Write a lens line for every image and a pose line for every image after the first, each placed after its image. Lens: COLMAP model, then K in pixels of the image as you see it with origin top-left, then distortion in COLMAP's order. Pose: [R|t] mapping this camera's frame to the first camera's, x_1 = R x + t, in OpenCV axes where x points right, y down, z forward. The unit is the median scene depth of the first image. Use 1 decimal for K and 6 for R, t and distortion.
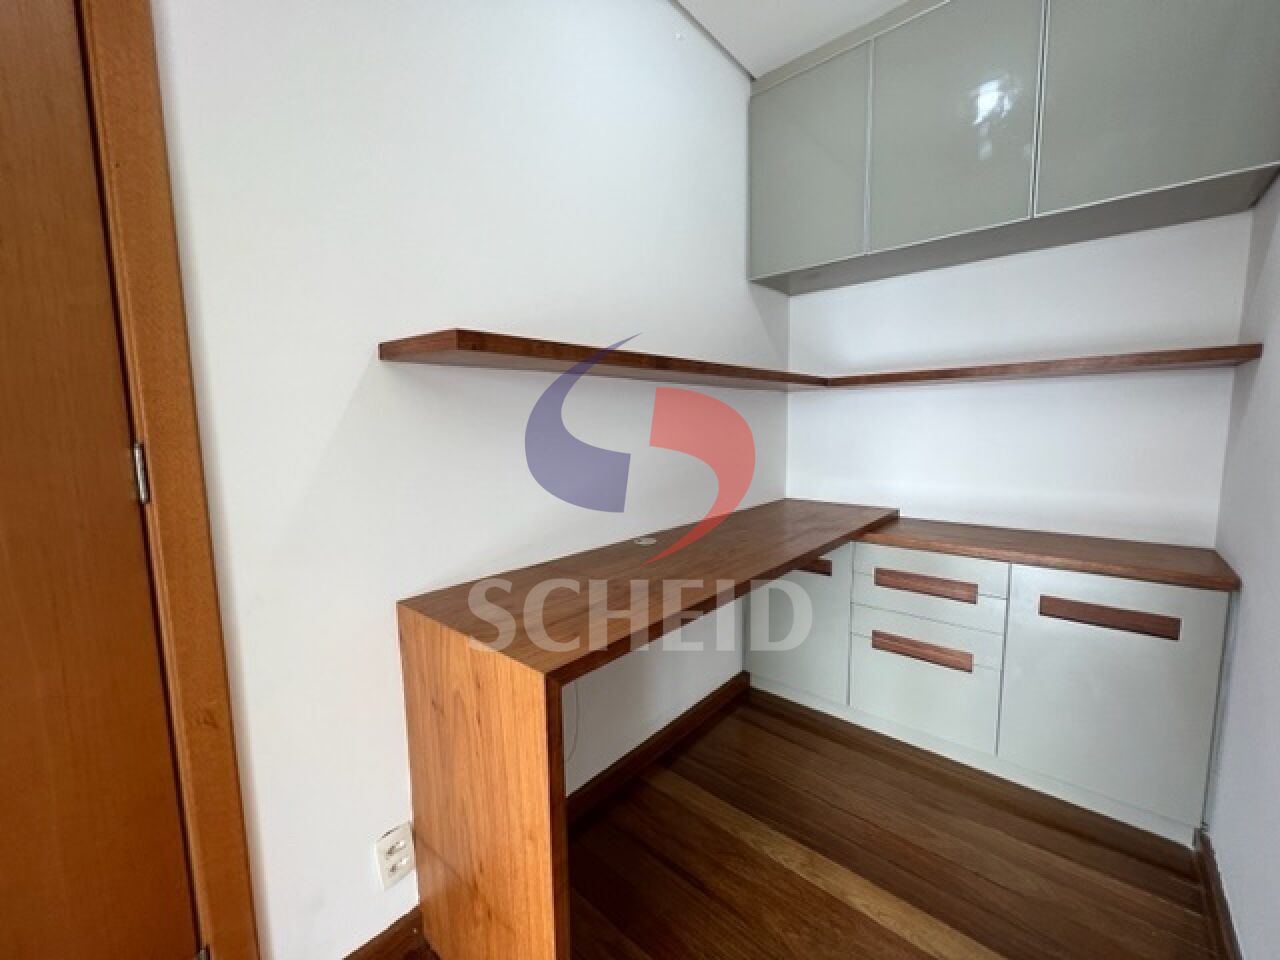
lens RADIAL K [[510.1, 0, 640.5], [0, 510.1, 481.8], [0, 0, 1]] dist [-0.003034, 0.000612]
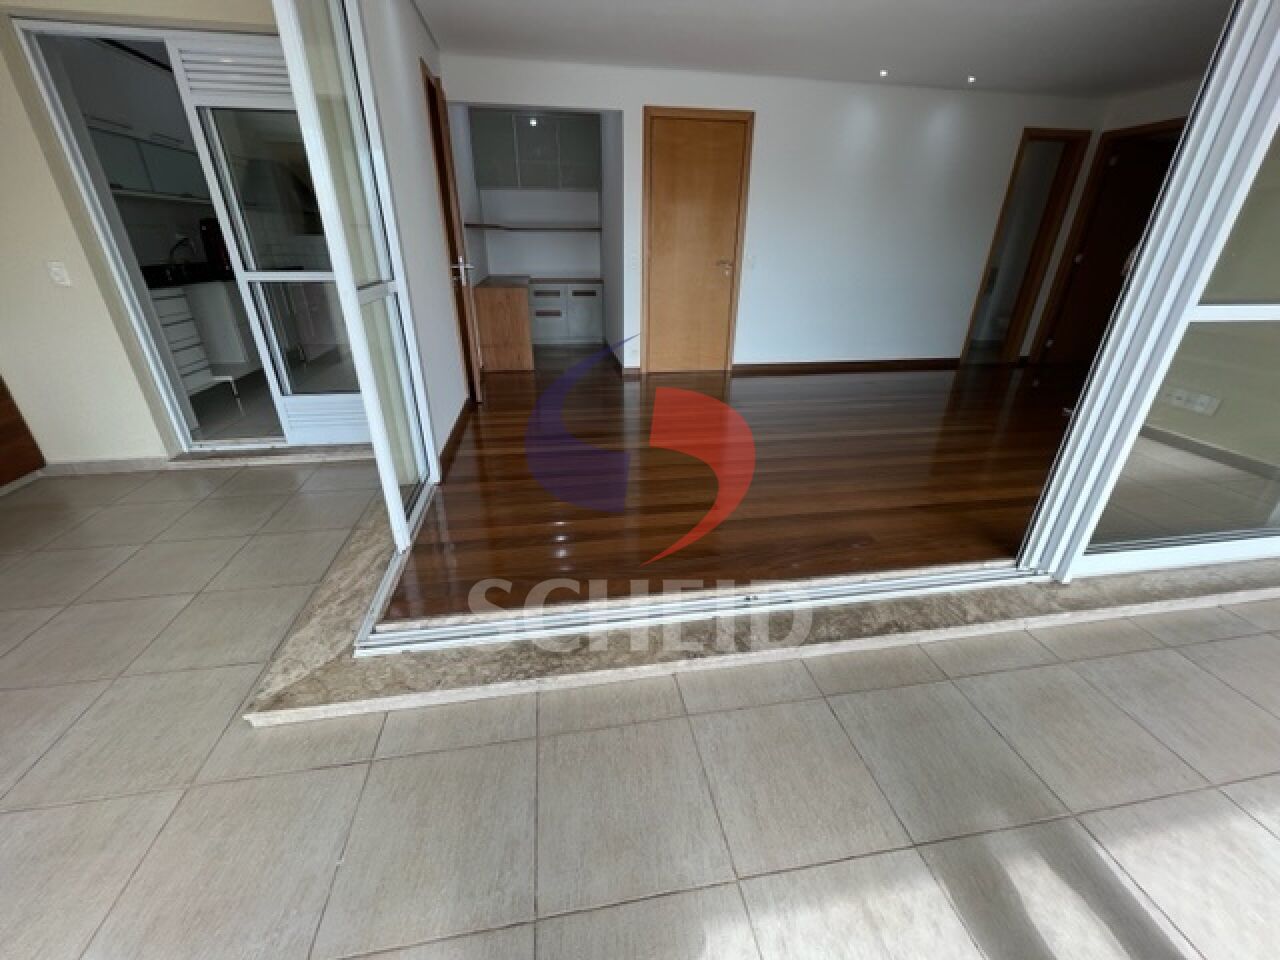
lens RADIAL K [[510.1, 0, 639.8], [0, 510.1, 481.6], [0, 0, 1]] dist [-0.003034, 0.000612]
pose [[0.620938, -0.309868, 0.720012, -2.090034], [0.069259, 0.936643, 0.343369, 0.251685], [-0.780794, -0.163344, 0.603059, -1.957626]]
